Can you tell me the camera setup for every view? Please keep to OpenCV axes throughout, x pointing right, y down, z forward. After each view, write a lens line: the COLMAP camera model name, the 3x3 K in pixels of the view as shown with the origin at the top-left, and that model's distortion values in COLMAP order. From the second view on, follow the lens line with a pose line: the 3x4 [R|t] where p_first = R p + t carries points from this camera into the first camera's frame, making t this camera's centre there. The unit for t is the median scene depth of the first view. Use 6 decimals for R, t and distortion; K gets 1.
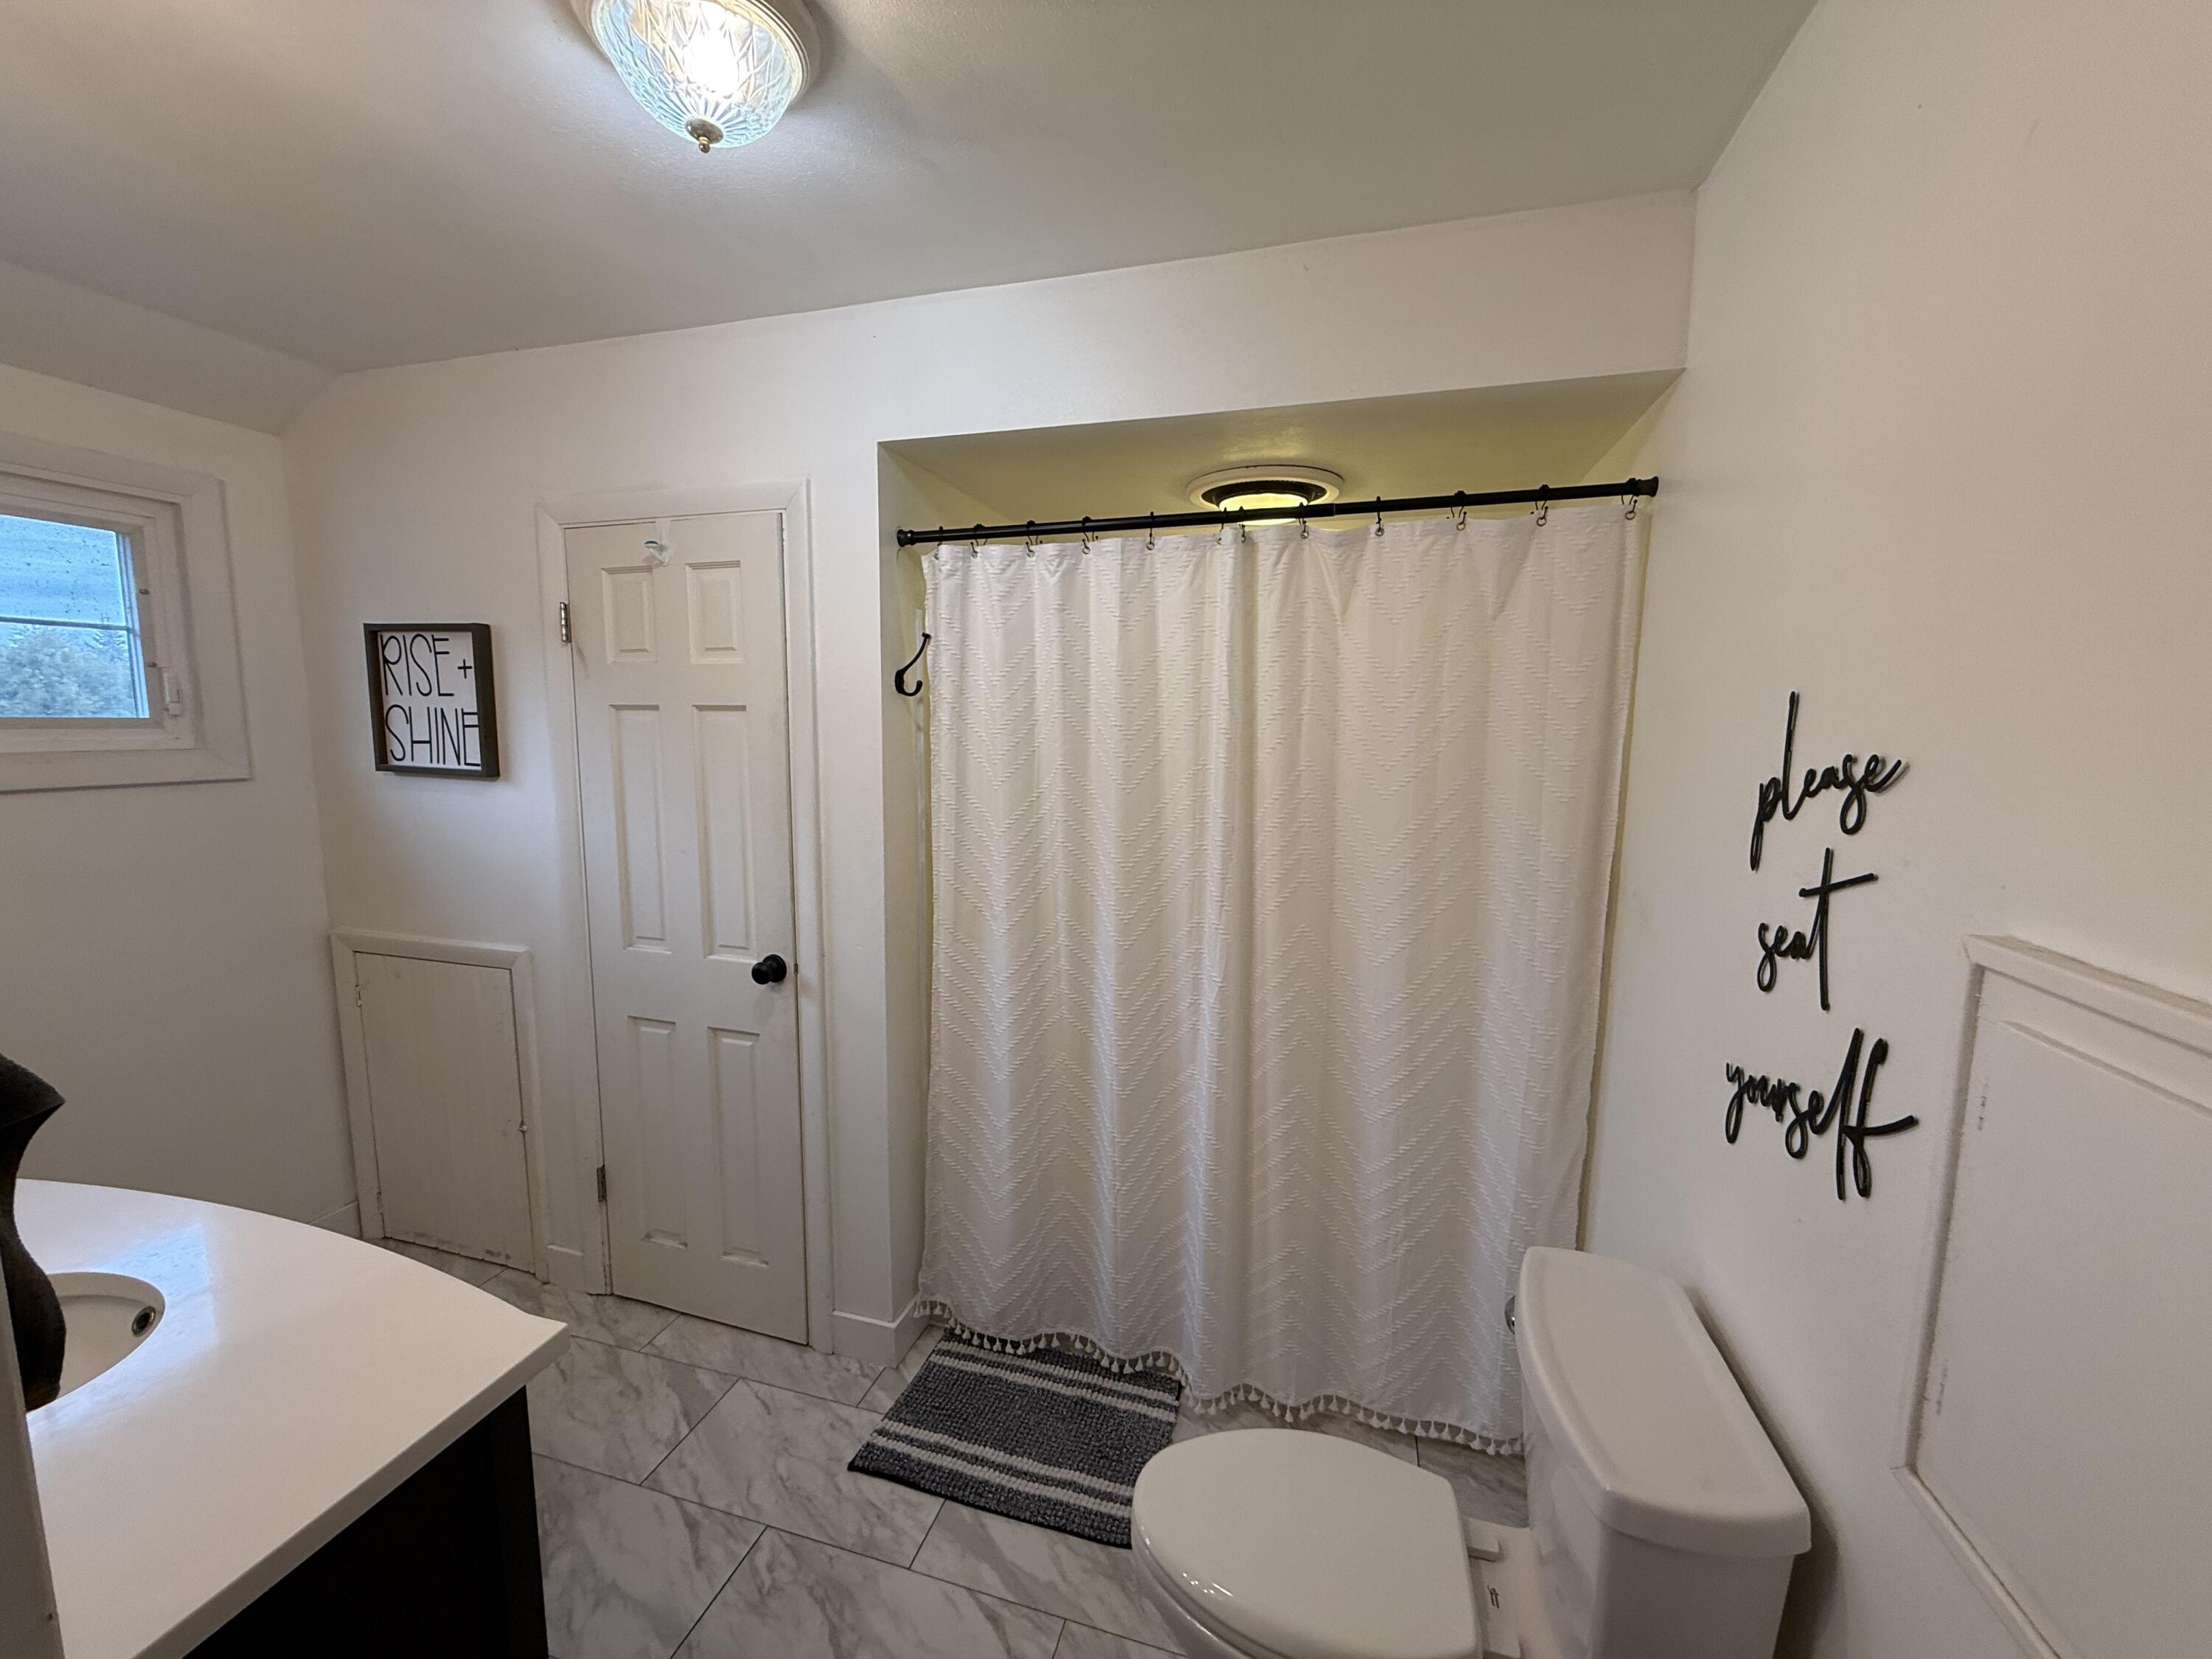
lens RADIAL K [[878.7, 0, 1103.2], [0, 878.7, 828.1], [0, 0, 1]] dist [0.001654, -0.000341]
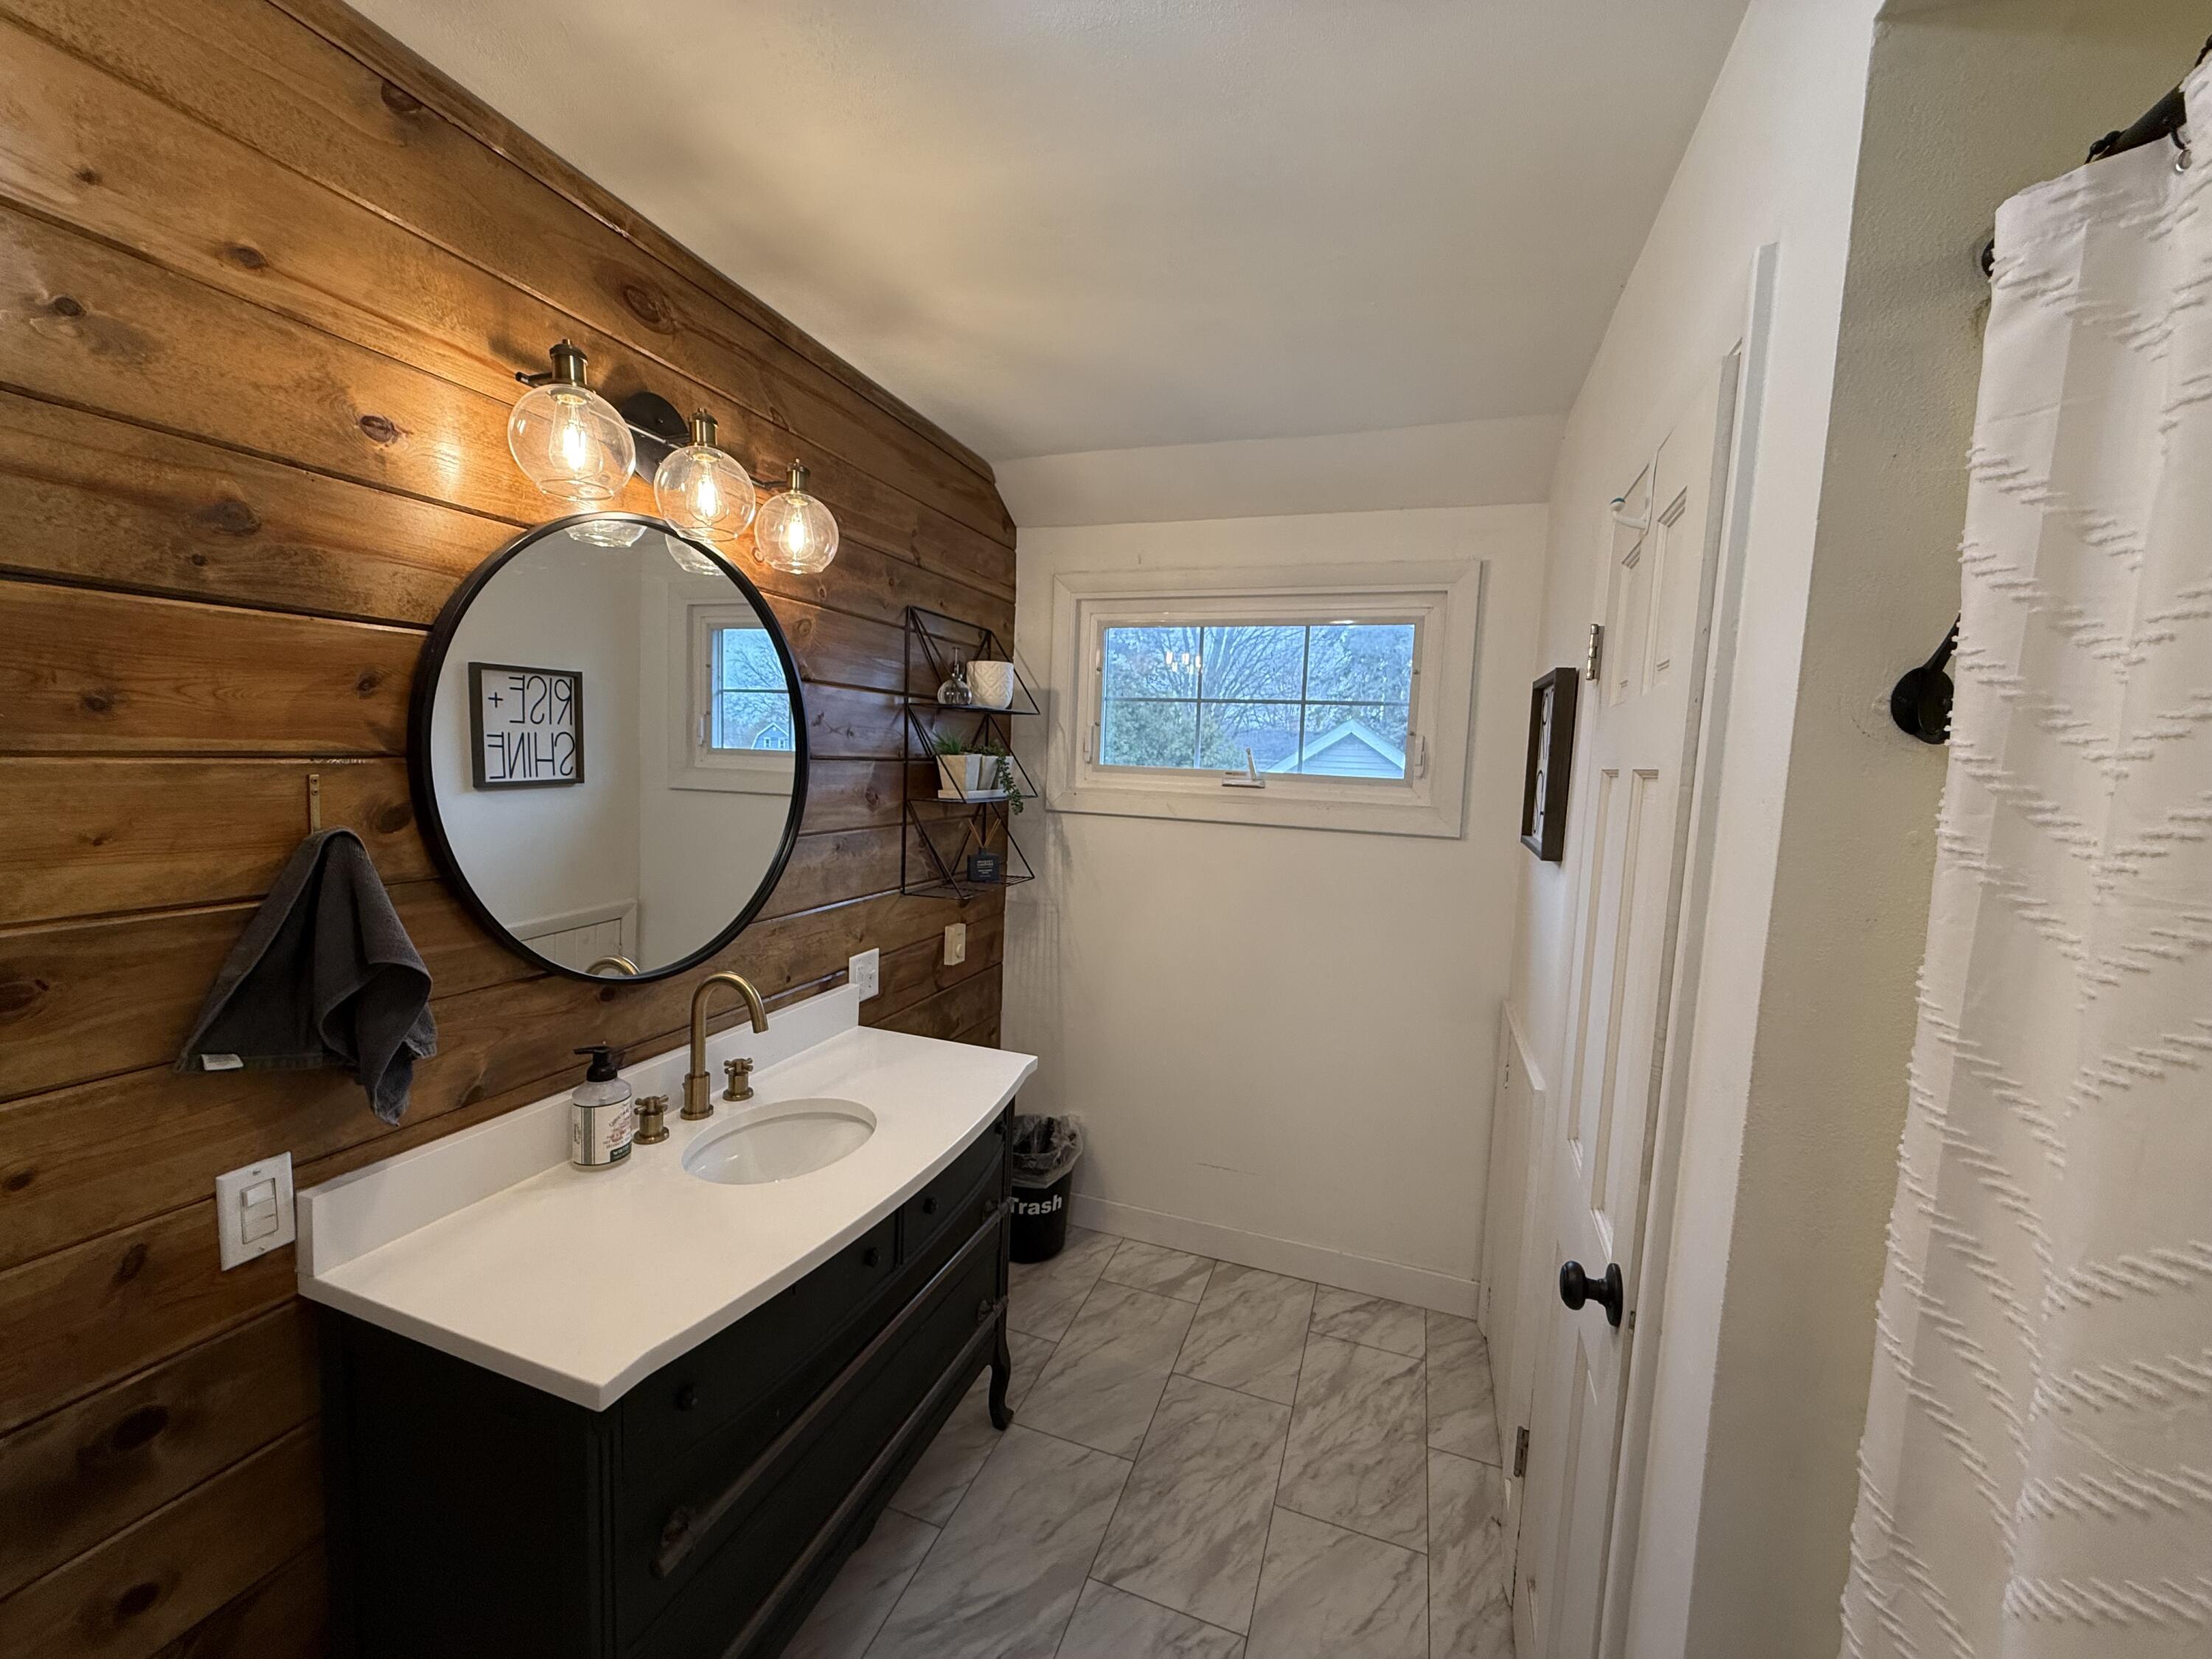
lens RADIAL K [[878.7, 0, 1103.2], [0, 878.7, 828.1], [0, 0, 1]] dist [0.001654, -0.000341]
pose [[-0.081943, 0.068289, -0.994295, 0.125506], [-0.161364, 0.983577, 0.080852, -0.092007], [0.983487, 0.167069, -0.069578, 0.711871]]
